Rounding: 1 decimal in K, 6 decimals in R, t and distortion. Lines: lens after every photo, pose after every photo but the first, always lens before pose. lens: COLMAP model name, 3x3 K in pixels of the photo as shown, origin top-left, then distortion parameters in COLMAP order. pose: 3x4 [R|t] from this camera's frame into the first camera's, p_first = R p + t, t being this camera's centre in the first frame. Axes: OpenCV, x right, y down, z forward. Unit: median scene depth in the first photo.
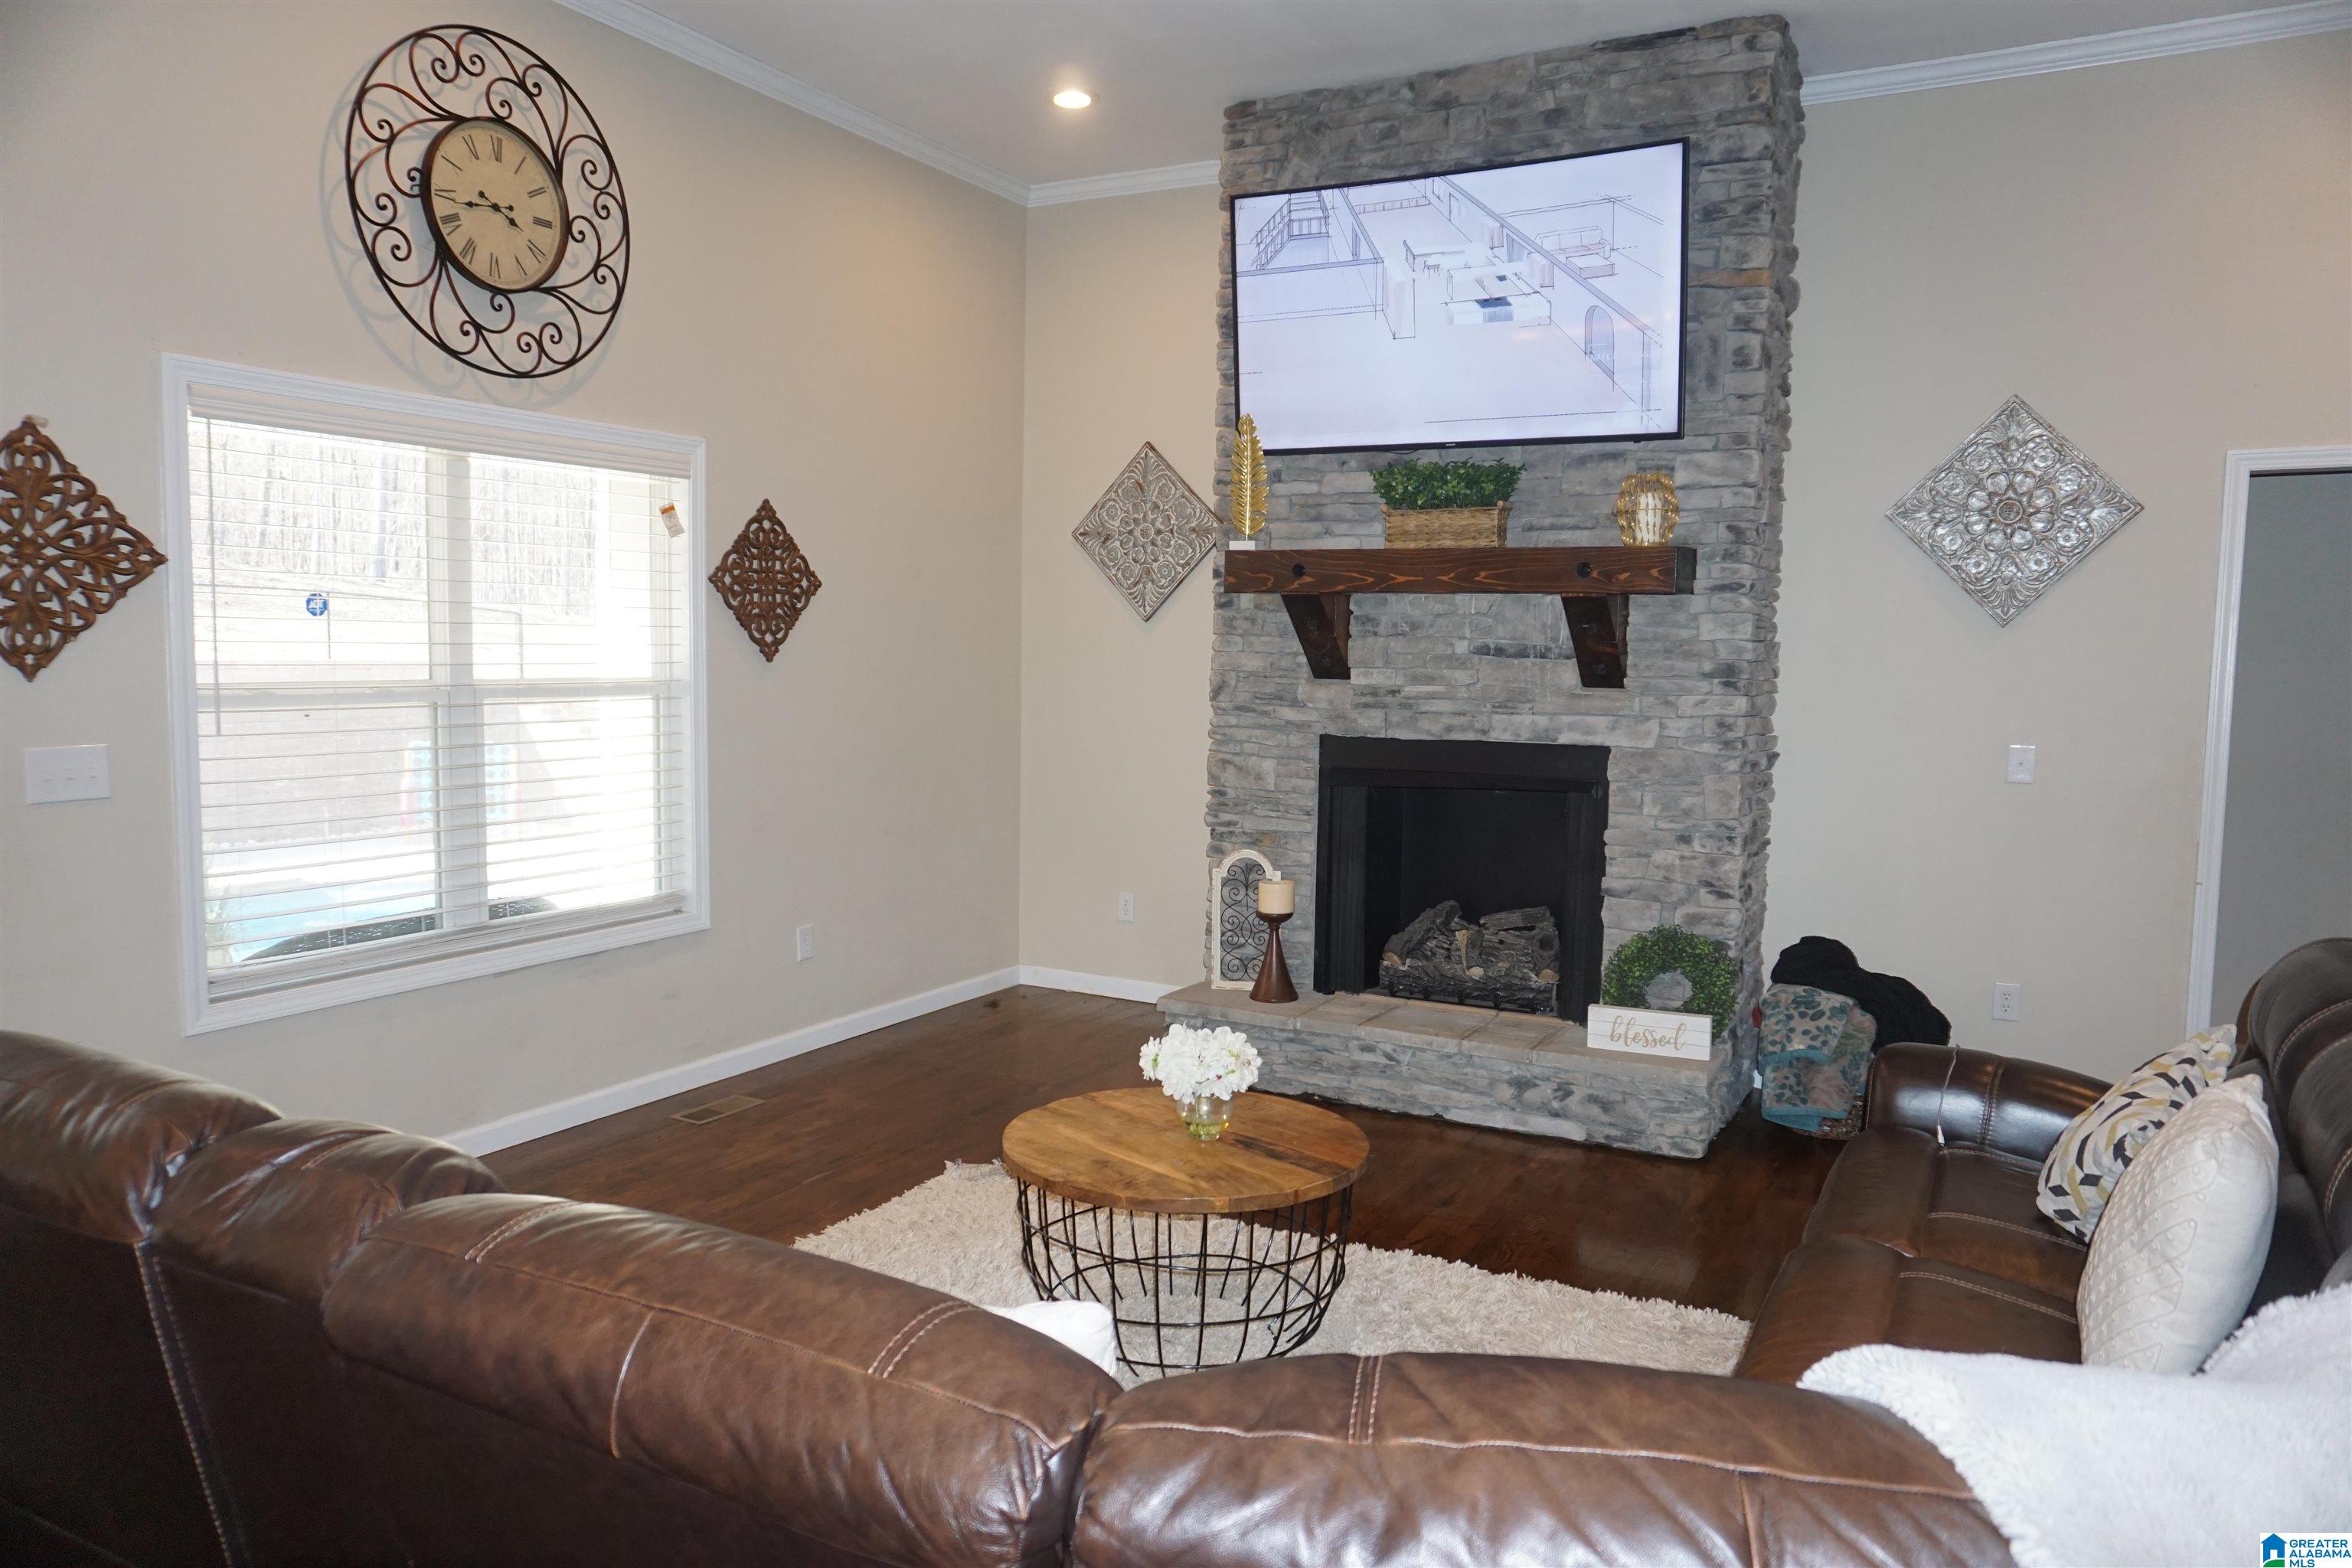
lens RADIAL K [[1588.4, 0, 1165.9], [0, 1588.4, 768.5], [0, 0, 1]] dist [-0.018304, 0.012903]
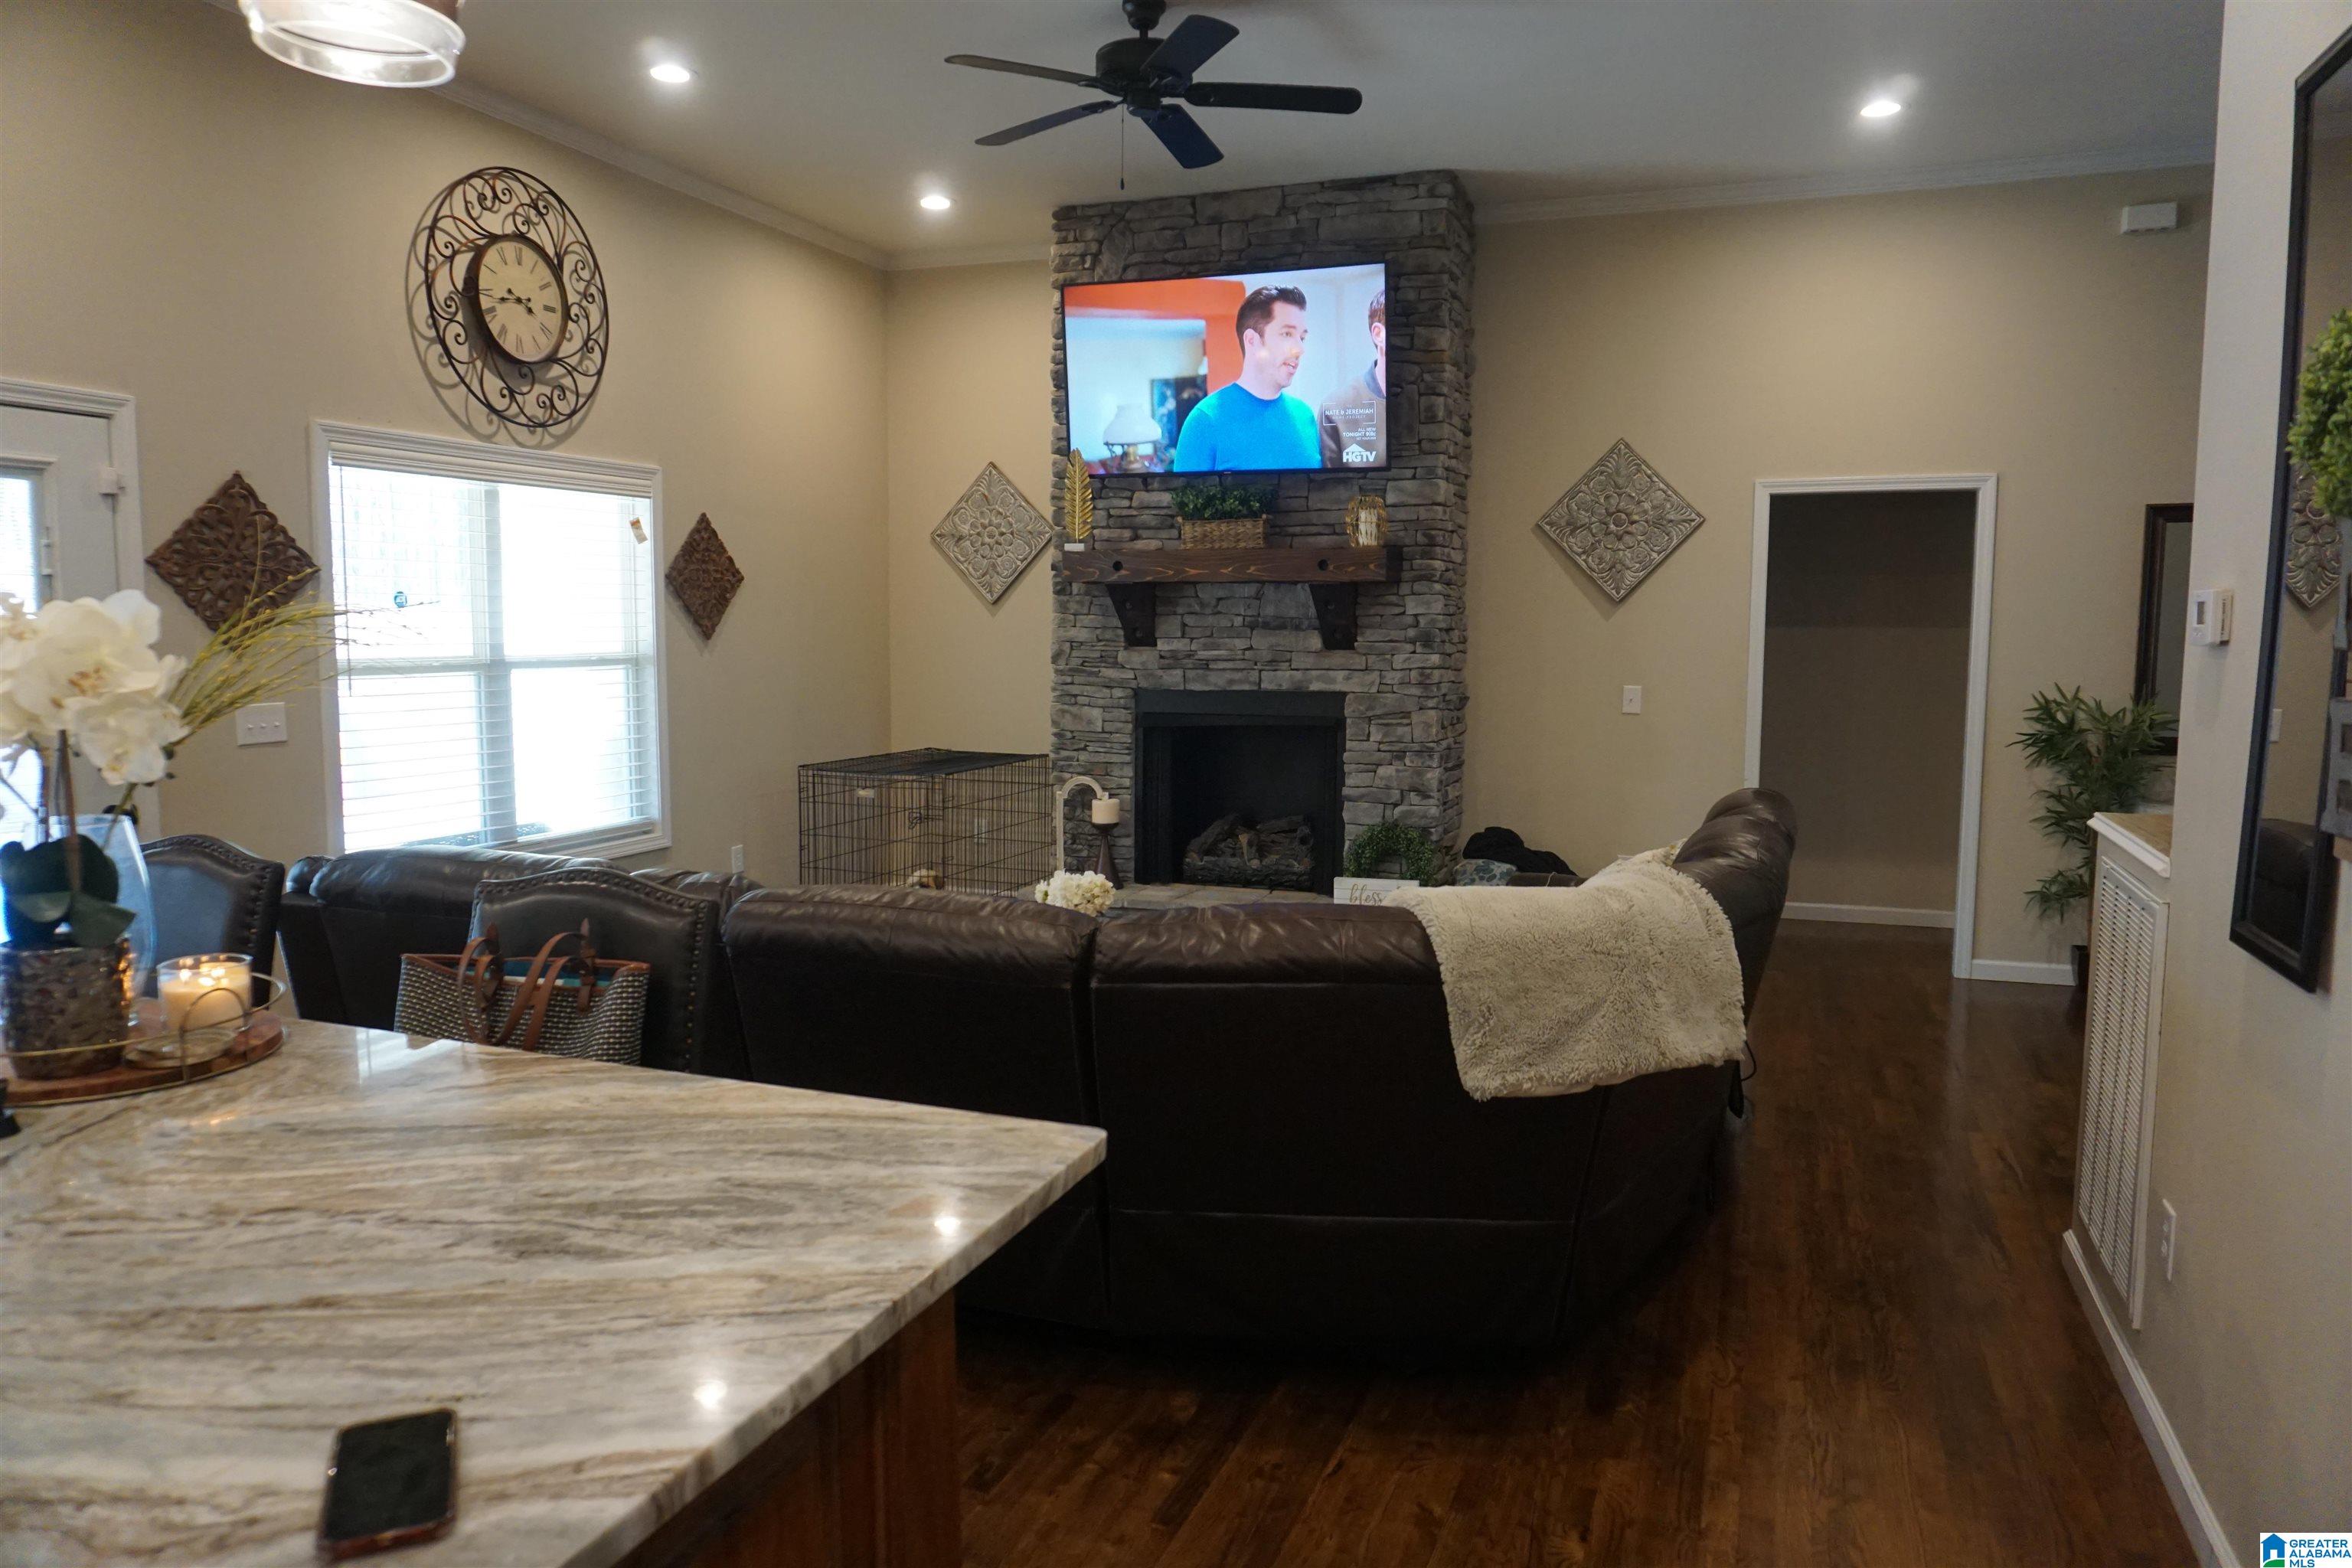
lens RADIAL K [[1588.4, 0, 1172.9], [0, 1588.4, 775.8], [0, 0, 1]] dist [-0.018304, 0.012903]
pose [[0.989979, -0.025455, 0.138903, -0.065392], [0.022870, 0.999535, 0.020174, 0.028409], [-0.139352, -0.016795, 0.990101, -0.361099]]
